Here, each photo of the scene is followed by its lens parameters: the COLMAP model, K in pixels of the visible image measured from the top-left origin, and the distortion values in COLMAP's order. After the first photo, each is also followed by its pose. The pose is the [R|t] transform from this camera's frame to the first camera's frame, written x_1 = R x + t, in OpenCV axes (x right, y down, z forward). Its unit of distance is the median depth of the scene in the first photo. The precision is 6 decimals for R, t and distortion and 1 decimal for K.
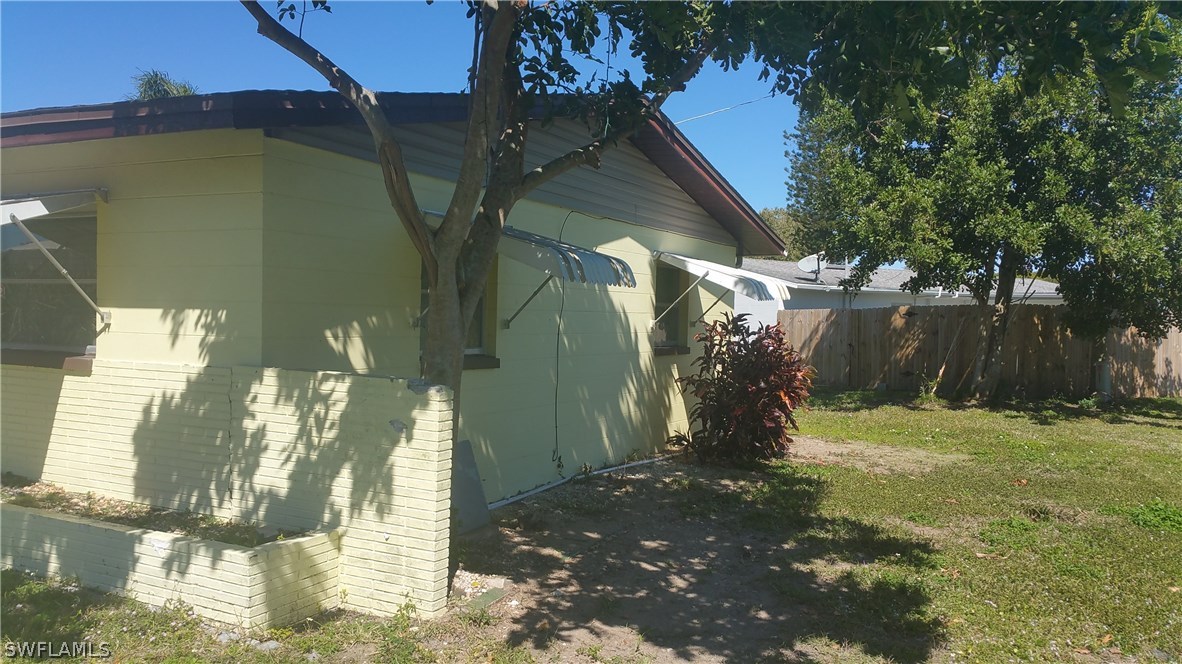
lens RADIAL K [[1003.0, 0, 600.1], [0, 1003.0, 335.5], [0, 0, 1]] dist [0.047202, -0.040101]
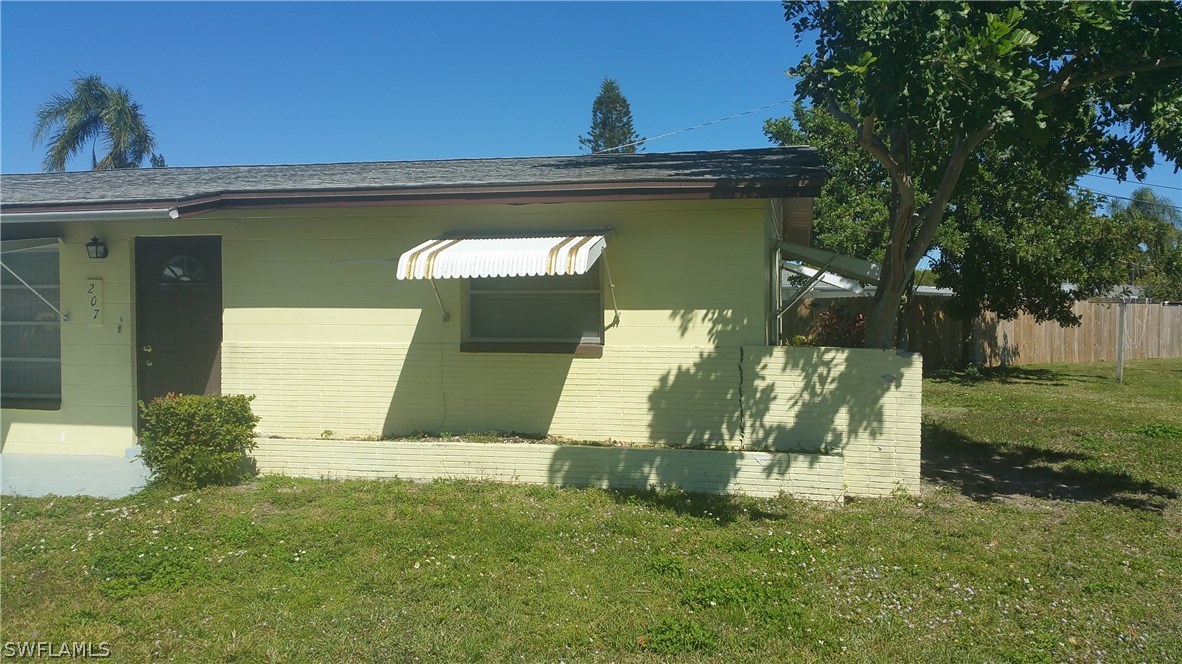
lens RADIAL K [[1003.0, 0, 582.0], [0, 1003.0, 327.3], [0, 0, 1]] dist [0.047202, -0.040101]
pose [[0.970800, -0.025675, 0.238512, -0.983225], [0.026558, 0.999647, -0.000486, -0.003695], [-0.238416, 0.006807, 0.971139, -0.422844]]
